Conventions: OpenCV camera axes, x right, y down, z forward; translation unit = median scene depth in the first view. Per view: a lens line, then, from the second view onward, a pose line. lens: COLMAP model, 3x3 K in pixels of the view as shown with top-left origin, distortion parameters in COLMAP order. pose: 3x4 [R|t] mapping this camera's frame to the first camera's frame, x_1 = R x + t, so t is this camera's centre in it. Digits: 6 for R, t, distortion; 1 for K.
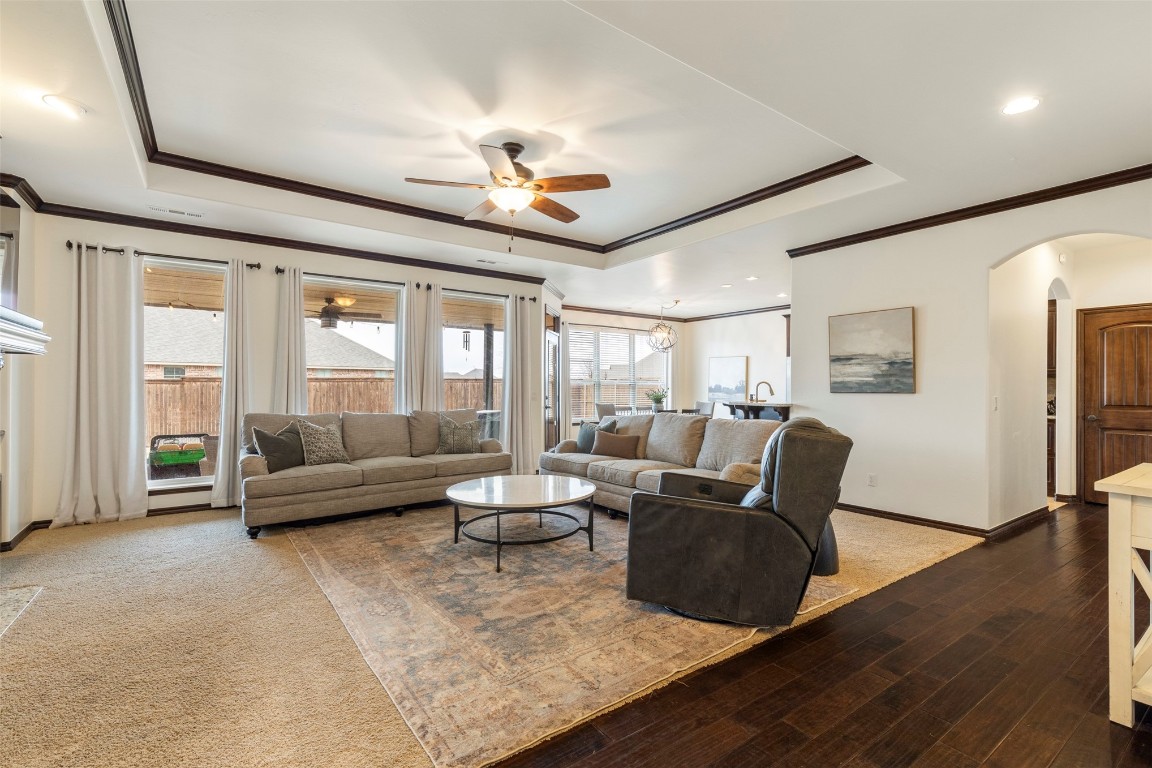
lens RADIAL K [[519.7, 0, 581.6], [0, 519.7, 392.0], [0, 0, 1]] dist [0.004638, 0.000464]
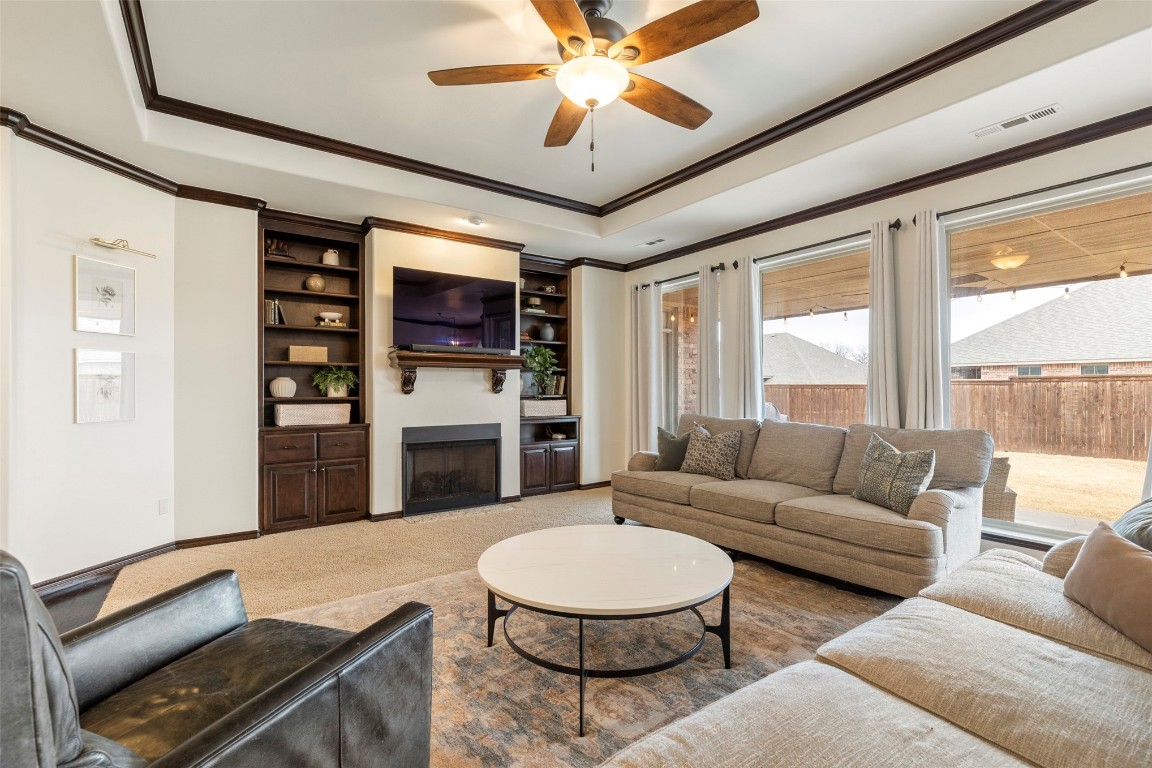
lens RADIAL K [[514.3, 0, 582.3], [0, 514.3, 386.9], [0, 0, 1]] dist [0.005886, 0.000822]
pose [[0.001772, -0.006590, -0.999977, 0.471876], [-0.006022, 0.999960, -0.006601, -0.005576], [0.999980, 0.006034, 0.001732, 0.964574]]
